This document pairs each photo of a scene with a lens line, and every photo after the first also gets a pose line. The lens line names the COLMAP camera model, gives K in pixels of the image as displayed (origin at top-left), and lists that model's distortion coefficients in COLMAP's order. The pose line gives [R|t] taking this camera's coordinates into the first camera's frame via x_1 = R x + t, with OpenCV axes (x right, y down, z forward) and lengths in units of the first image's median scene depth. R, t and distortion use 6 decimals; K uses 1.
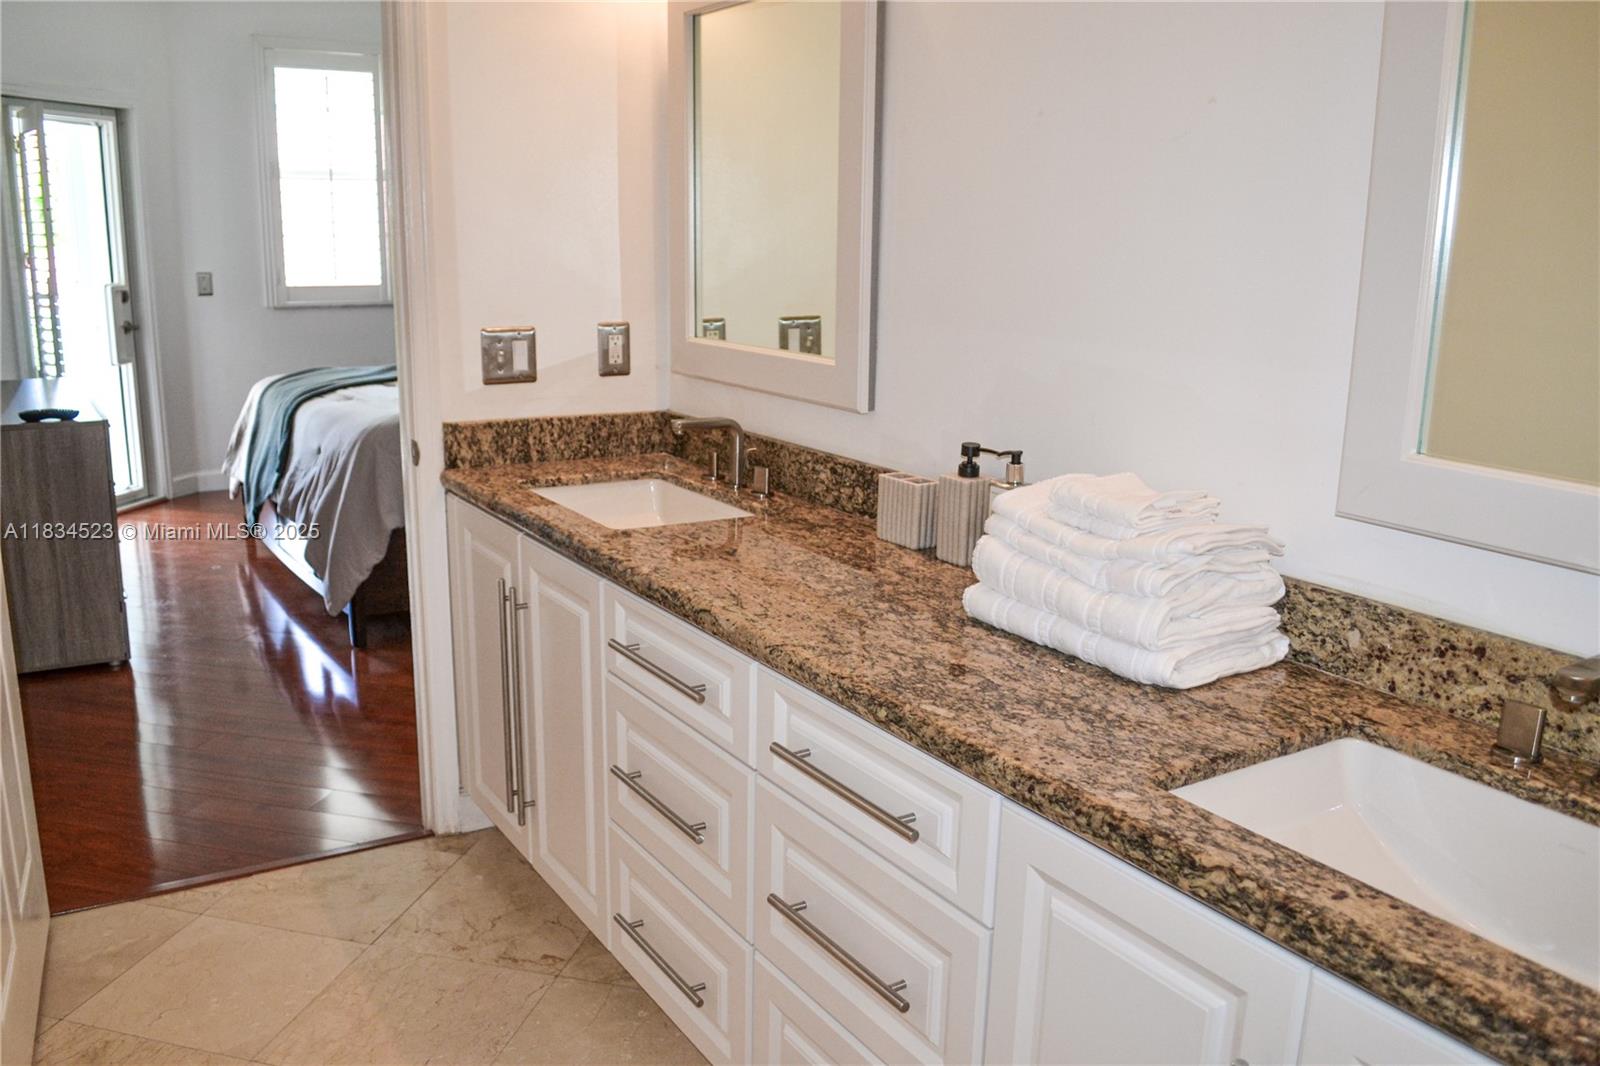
lens RADIAL K [[1286.7, 0, 800.0], [0, 1286.7, 533.0], [0, 0, 1]] dist [-0.052921, -0.008536]
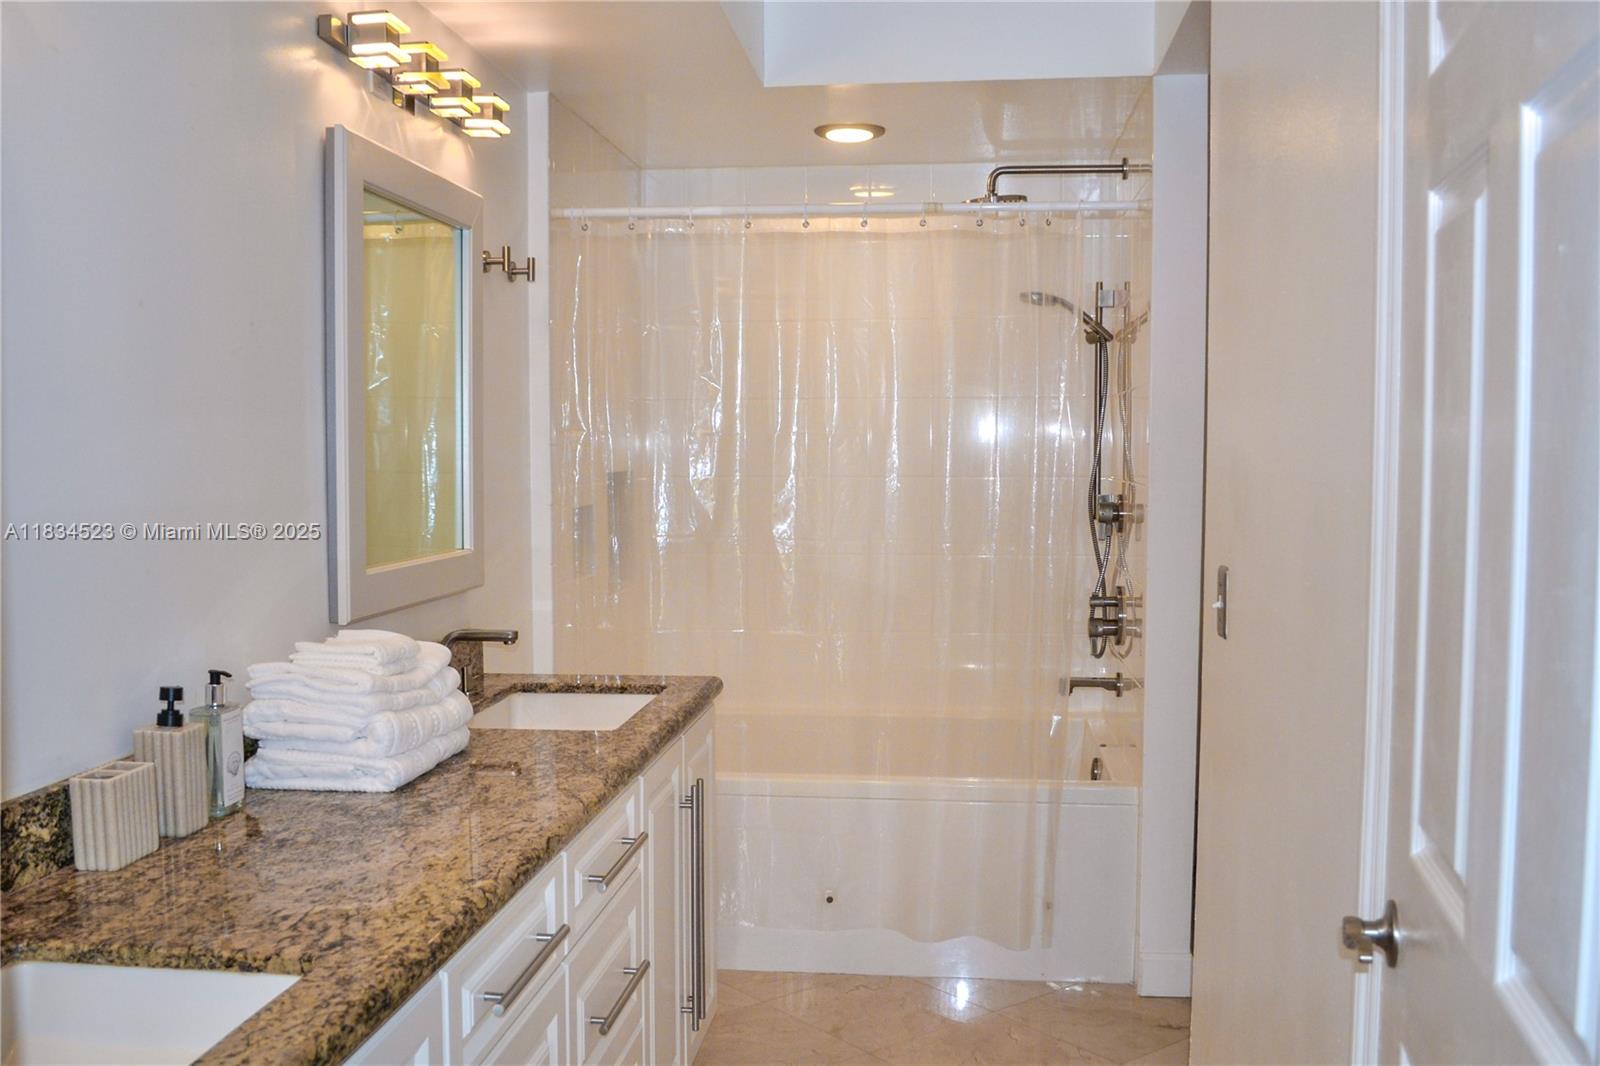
lens RADIAL K [[1286.7, 0, 800.0], [0, 1286.7, 533.0], [0, 0, 1]] dist [-0.052921, -0.008536]
pose [[-0.766556, -0.052101, 0.640060, -0.753755], [0.133313, 0.962079, 0.237972, -0.330851], [-0.628187, 0.267747, -0.730542, 1.431393]]
